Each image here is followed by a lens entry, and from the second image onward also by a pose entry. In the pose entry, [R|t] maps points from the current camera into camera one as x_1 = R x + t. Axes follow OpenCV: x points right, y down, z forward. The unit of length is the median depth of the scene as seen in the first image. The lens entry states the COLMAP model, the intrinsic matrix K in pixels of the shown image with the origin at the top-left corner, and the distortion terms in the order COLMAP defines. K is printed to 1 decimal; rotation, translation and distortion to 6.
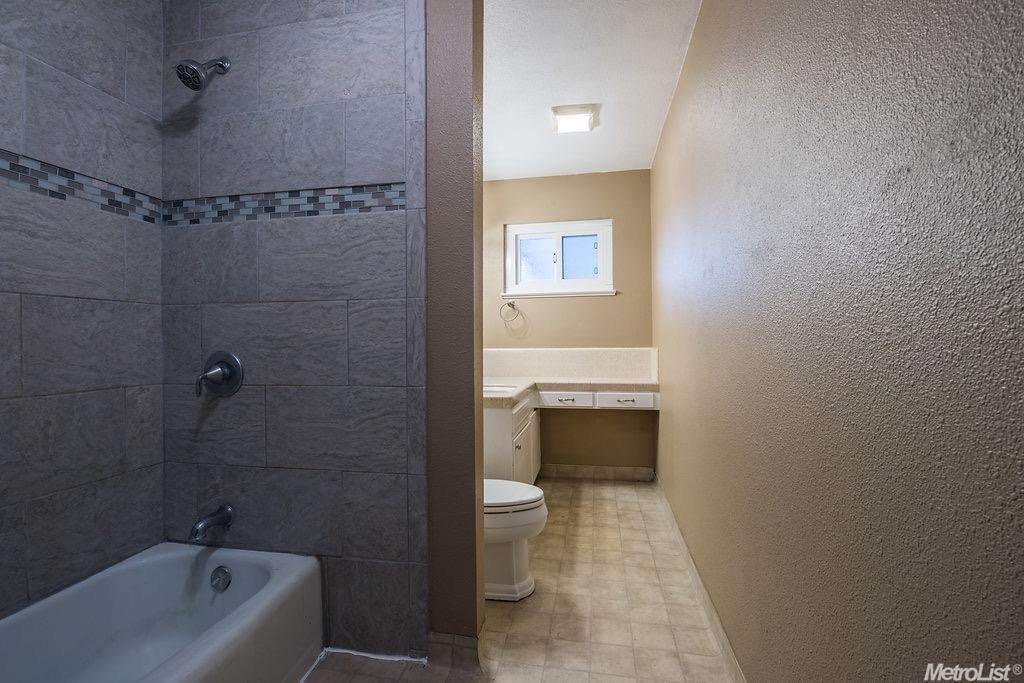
lens RADIAL K [[444.6, 0, 512.0], [0, 444.6, 341.5], [0, 0, 1]] dist [0.000930, -0.010514]
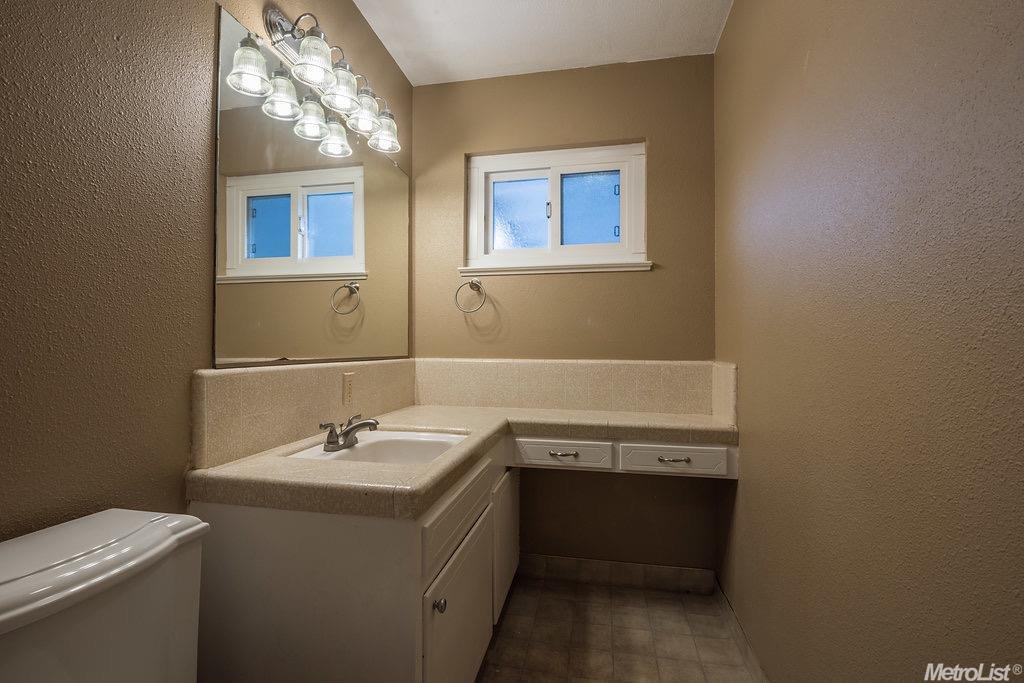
lens RADIAL K [[444.6, 0, 512.0], [0, 444.6, 341.5], [0, 0, 1]] dist [0.000930, -0.010514]
pose [[0.999848, 0.014734, -0.009306, 0.058272], [-0.014853, 0.999807, -0.012886, -0.000459], [0.009114, 0.013022, 0.999874, 0.425669]]
